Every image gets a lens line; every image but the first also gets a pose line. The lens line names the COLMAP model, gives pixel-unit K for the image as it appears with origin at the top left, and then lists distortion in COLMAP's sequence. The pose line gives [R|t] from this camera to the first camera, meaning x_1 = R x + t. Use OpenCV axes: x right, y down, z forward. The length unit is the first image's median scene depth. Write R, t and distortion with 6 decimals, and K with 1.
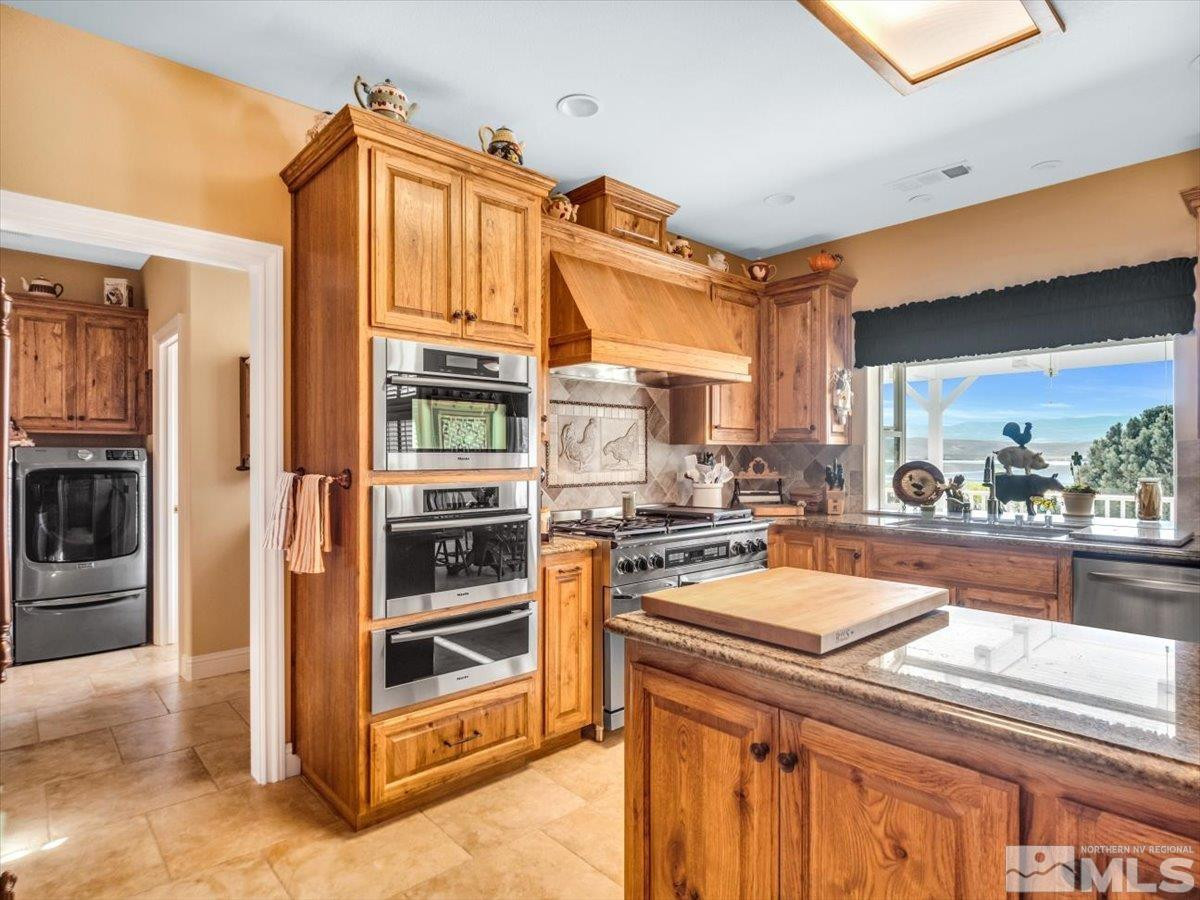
lens RADIAL K [[661.1, 0, 590.4], [0, 661.1, 453.5], [0, 0, 1]] dist [-0.001385, -0.000316]
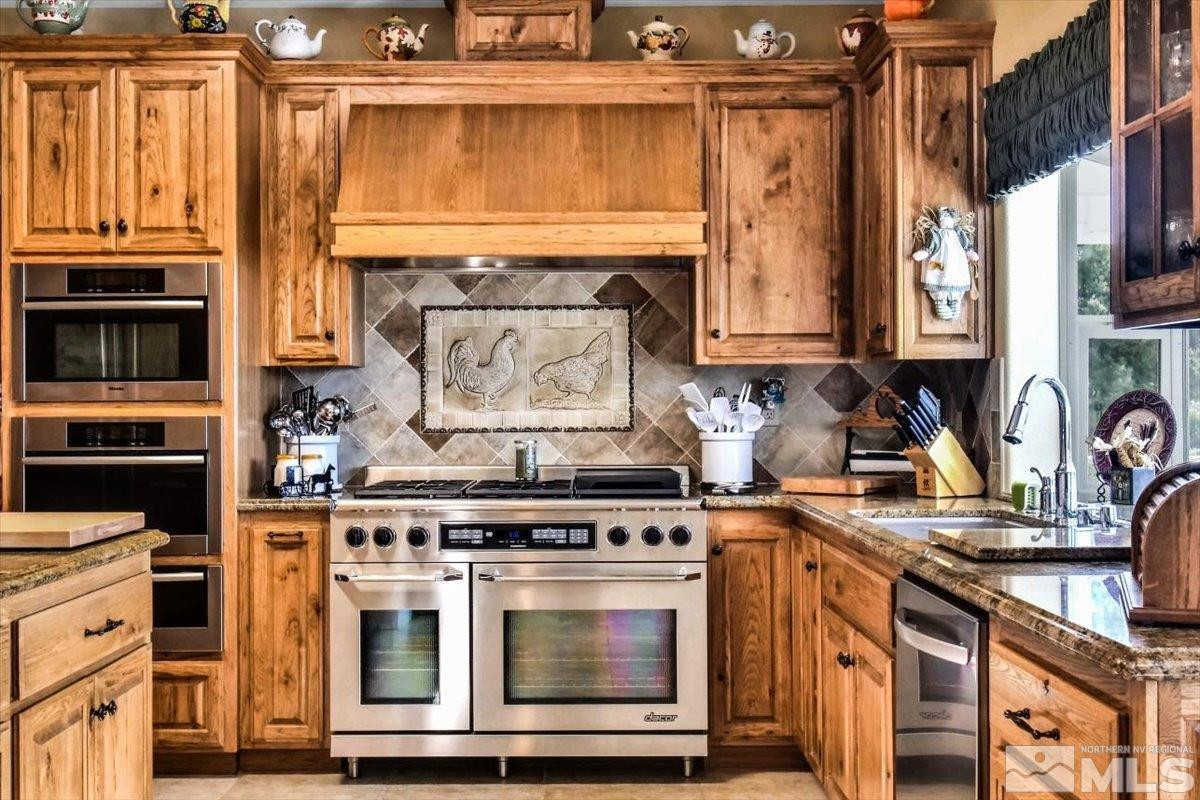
lens RADIAL K [[1327.3, 0, 600.0], [0, 1327.3, 400.0], [0, 0, 1]] dist [-0.013111, -0.000348]
pose [[0.740563, -0.004291, -0.671973, 1.065288], [0.007651, 0.999969, 0.002047, 0.017204], [0.671944, -0.006657, 0.740572, 0.092748]]
